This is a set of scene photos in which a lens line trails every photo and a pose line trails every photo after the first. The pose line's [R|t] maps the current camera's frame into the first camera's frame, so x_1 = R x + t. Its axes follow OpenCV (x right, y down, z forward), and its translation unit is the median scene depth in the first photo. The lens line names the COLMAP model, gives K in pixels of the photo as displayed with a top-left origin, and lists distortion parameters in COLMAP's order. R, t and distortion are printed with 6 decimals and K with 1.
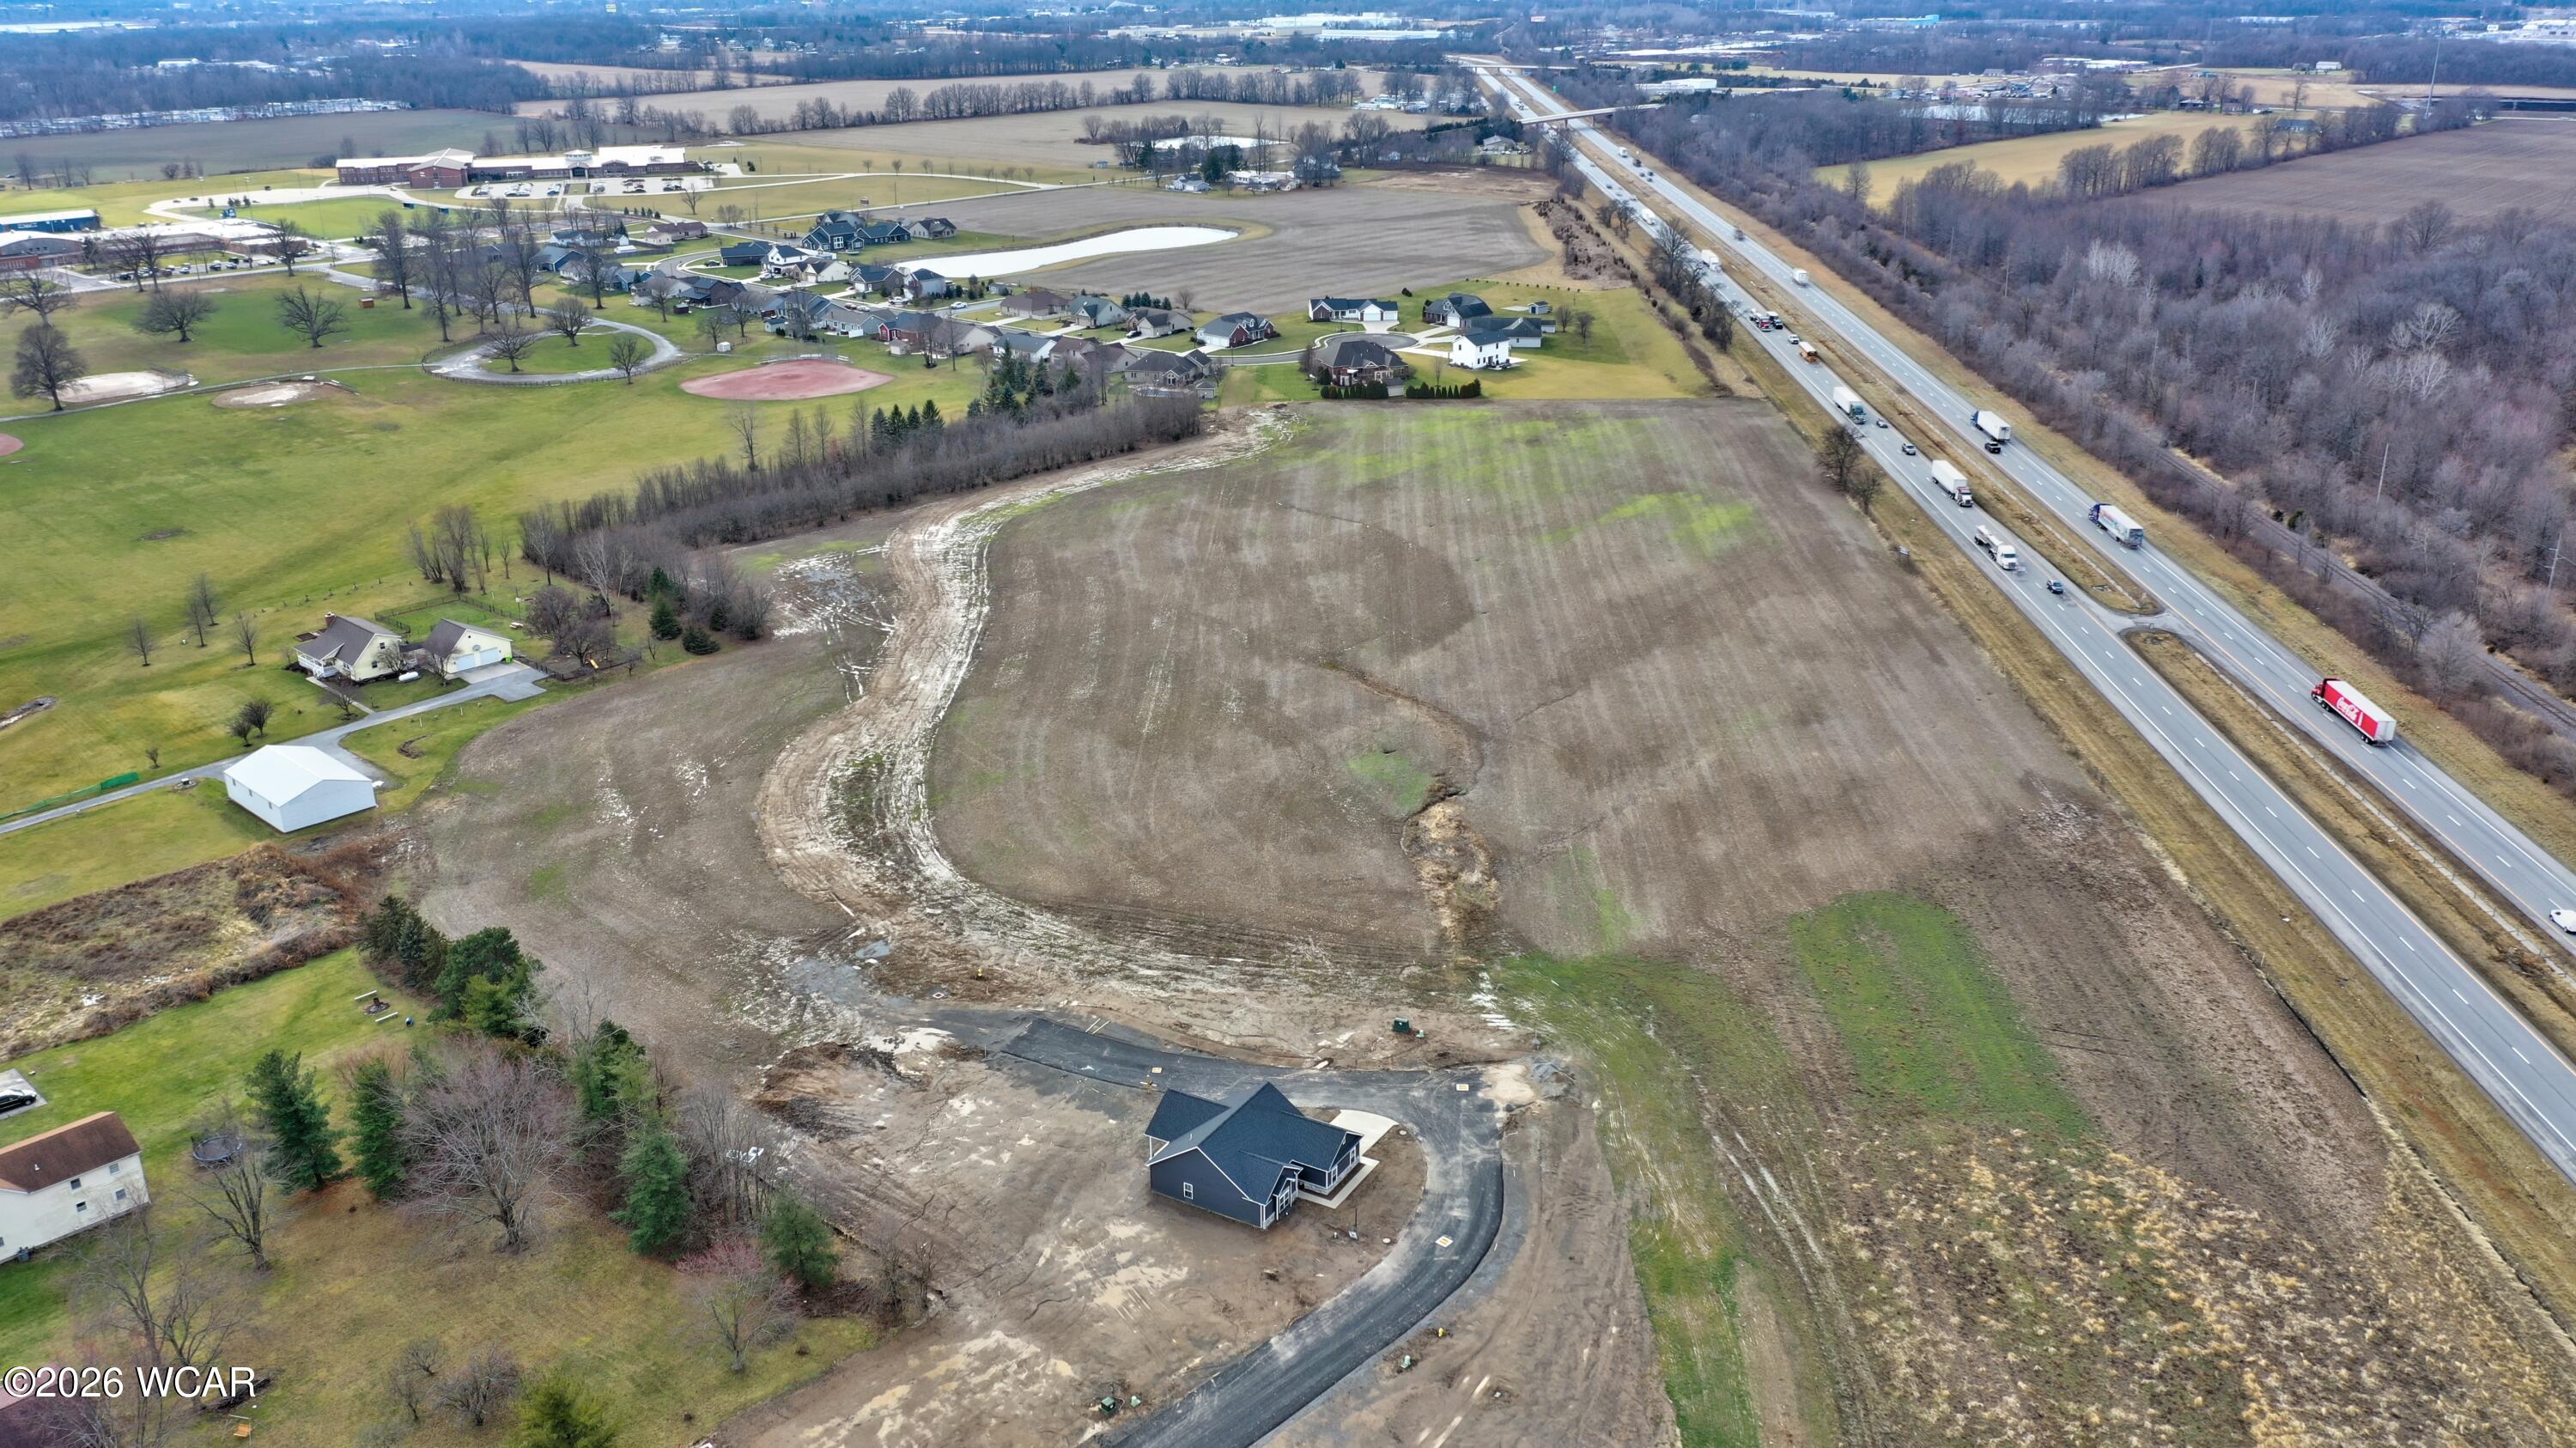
lens RADIAL K [[2019.0, 0, 1268.3], [0, 2019.0, 728.8], [0, 0, 1]] dist [-0.003480, -0.004620]
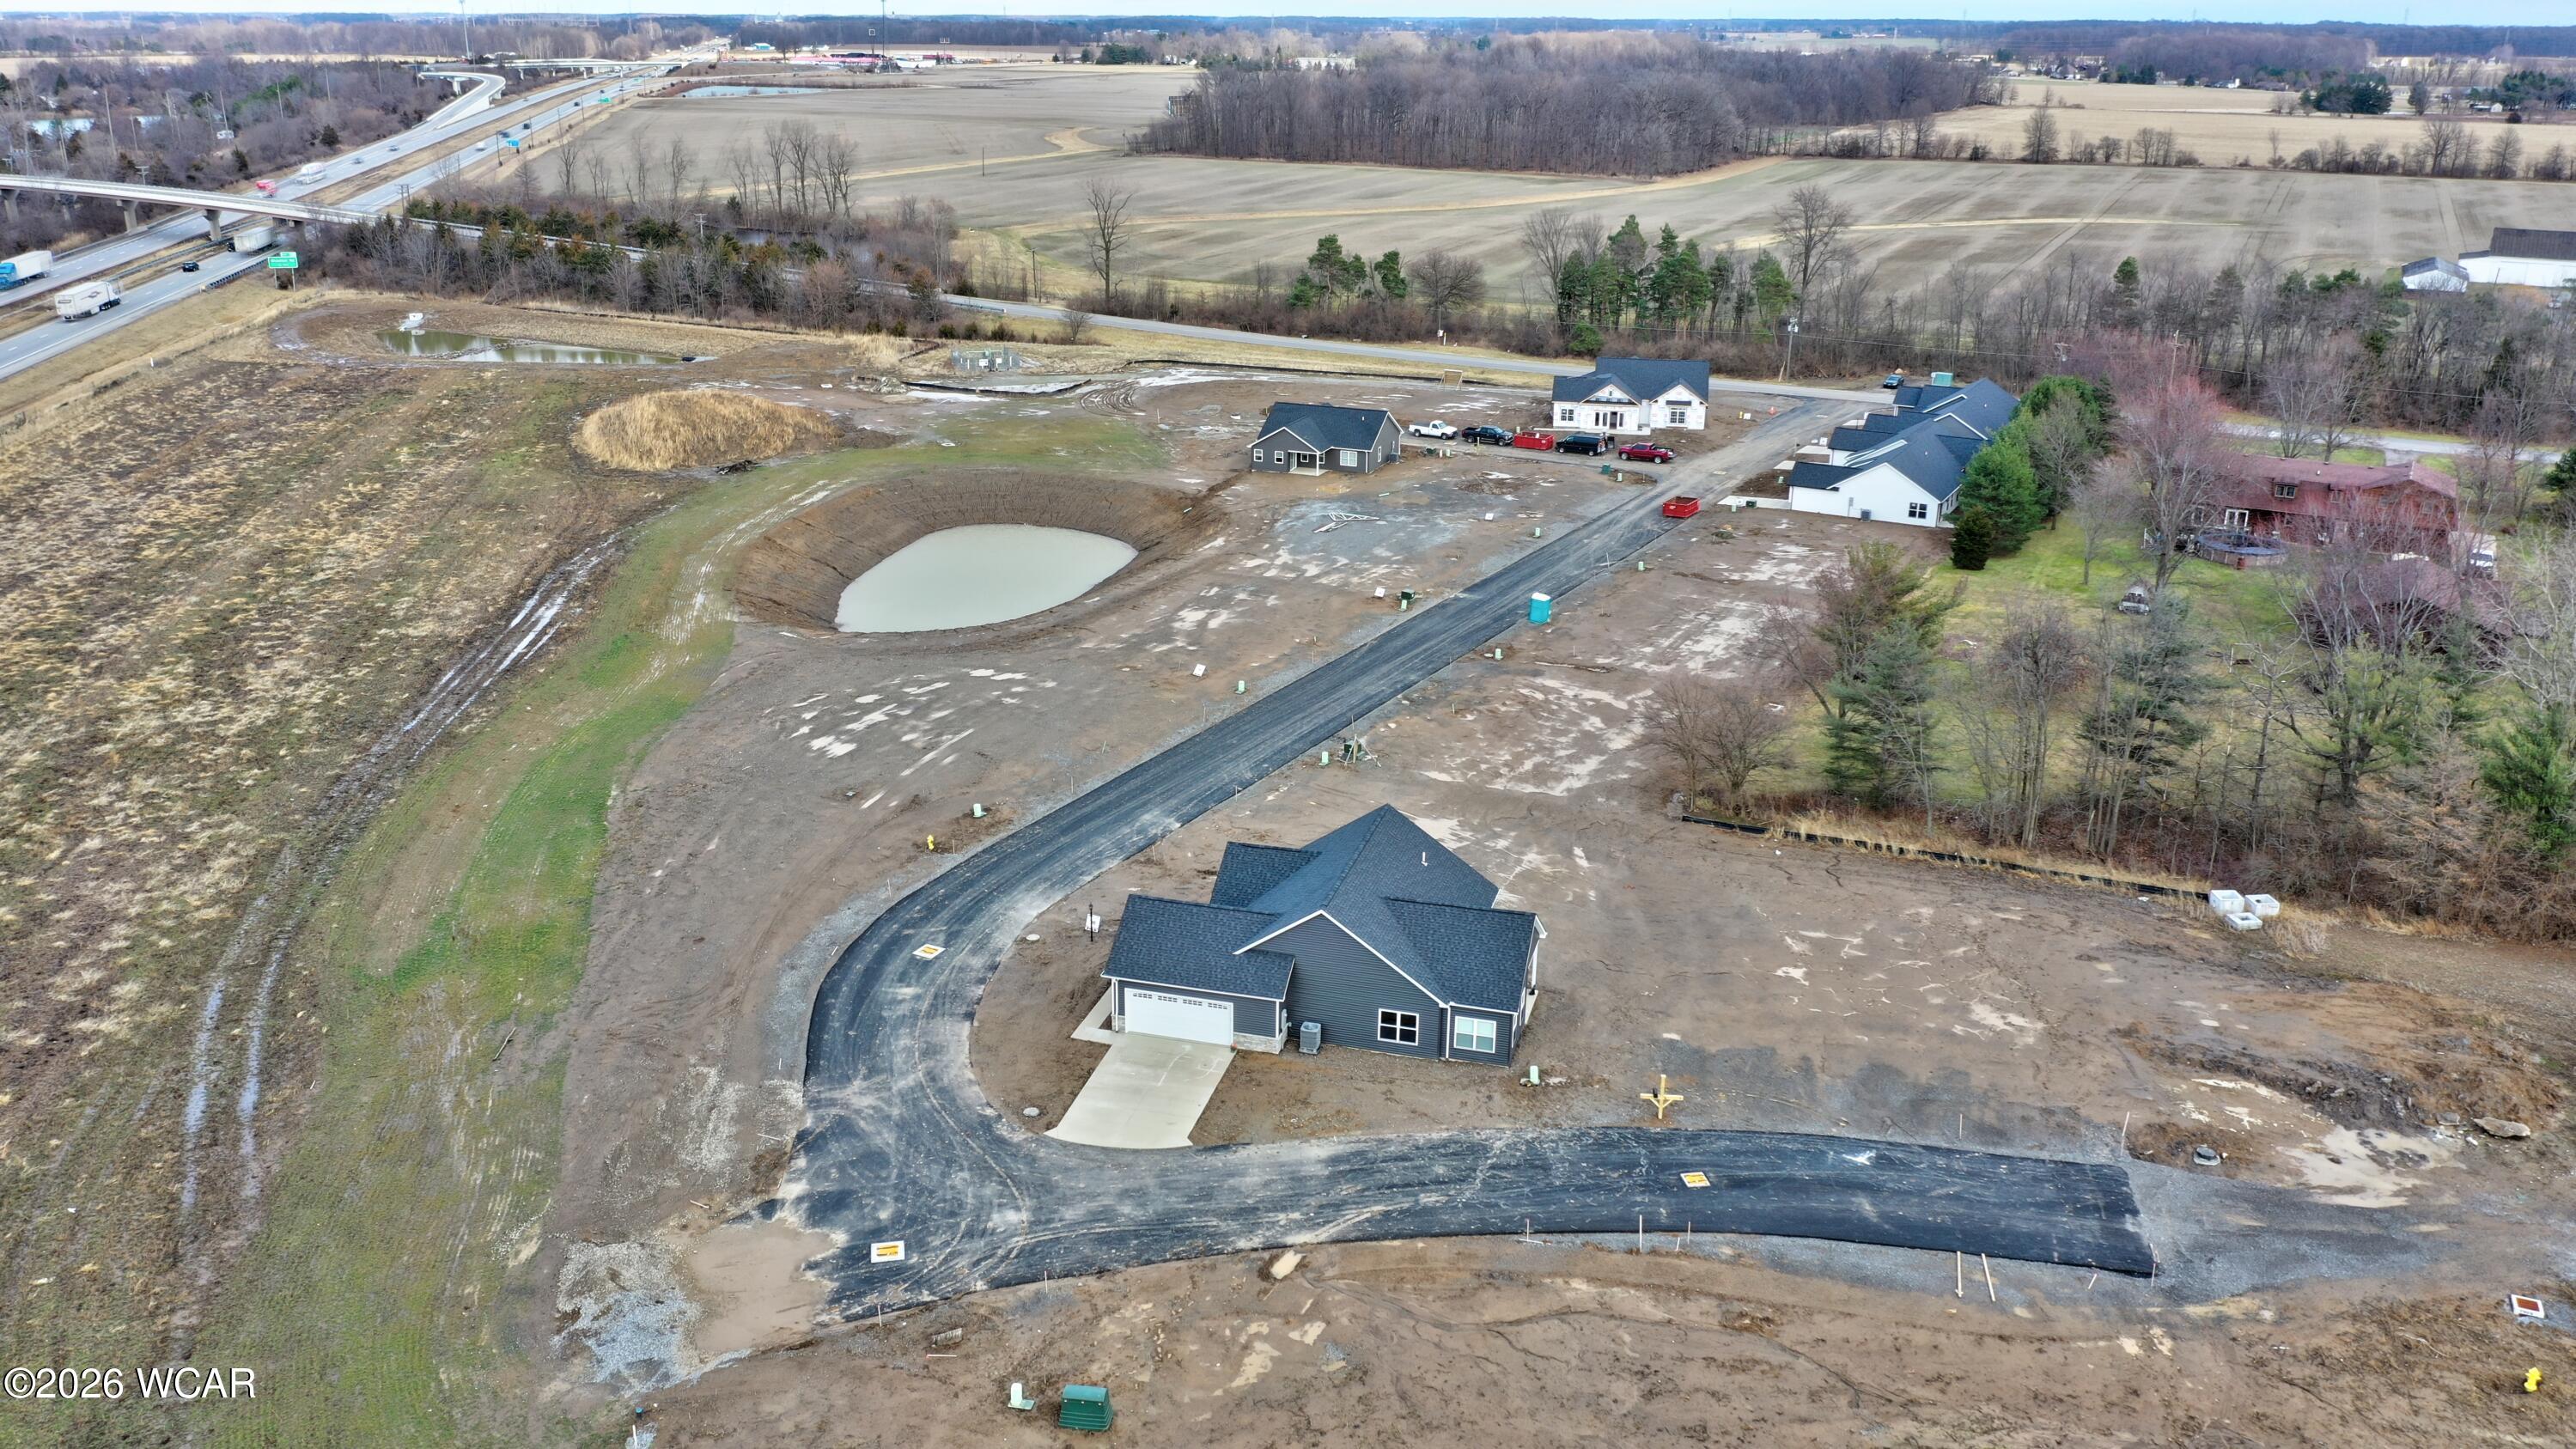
lens RADIAL K [[2018.8, 0, 1268.3], [0, 2018.8, 729.3], [0, 0, 1]] dist [-0.003480, -0.004620]
pose [[-0.968367, 0.083532, -0.235134, 0.088091], [-0.090067, 0.761772, 0.641554, -0.111191], [0.232708, 0.642438, -0.730151, 1.000621]]
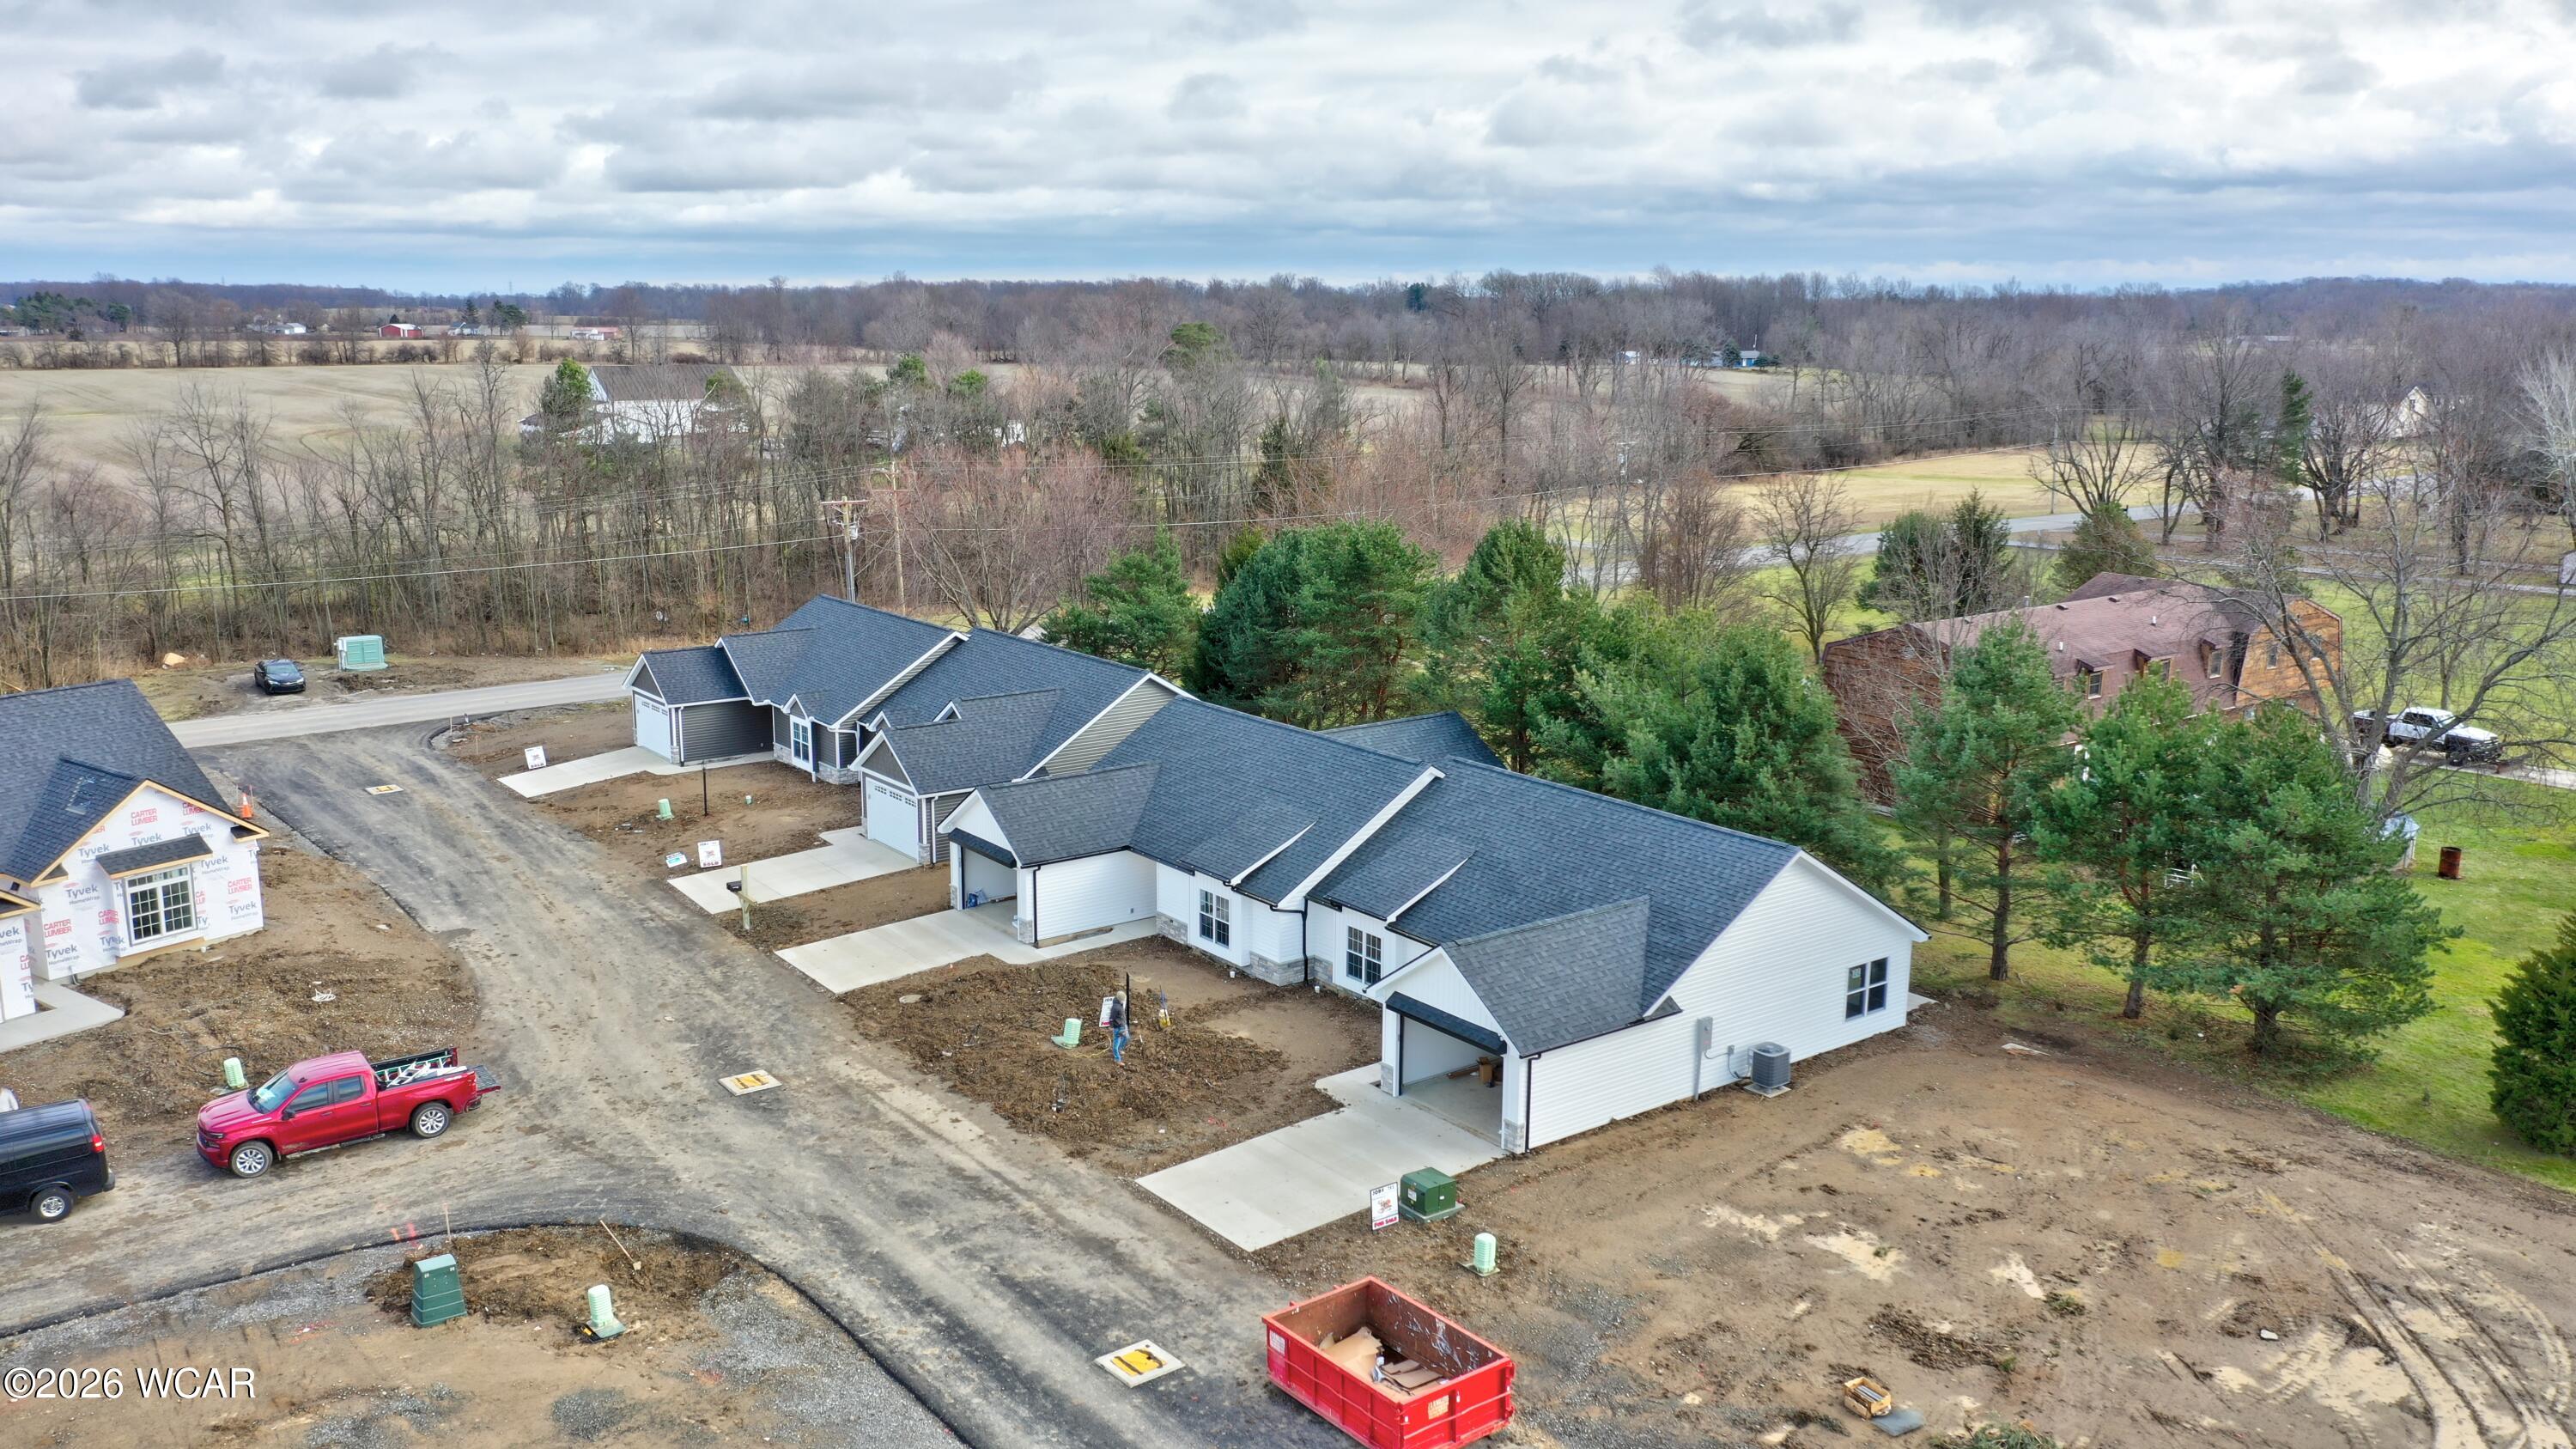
lens RADIAL K [[2019.1, 0, 1268.3], [0, 2019.1, 729.3], [0, 0, 1]] dist [-0.003480, -0.004620]
pose [[-0.166400, 0.208513, -0.963760, -0.125888], [-0.357826, 0.897993, 0.256065, 0.230556], [0.918842, 0.387468, -0.074814, 0.408832]]
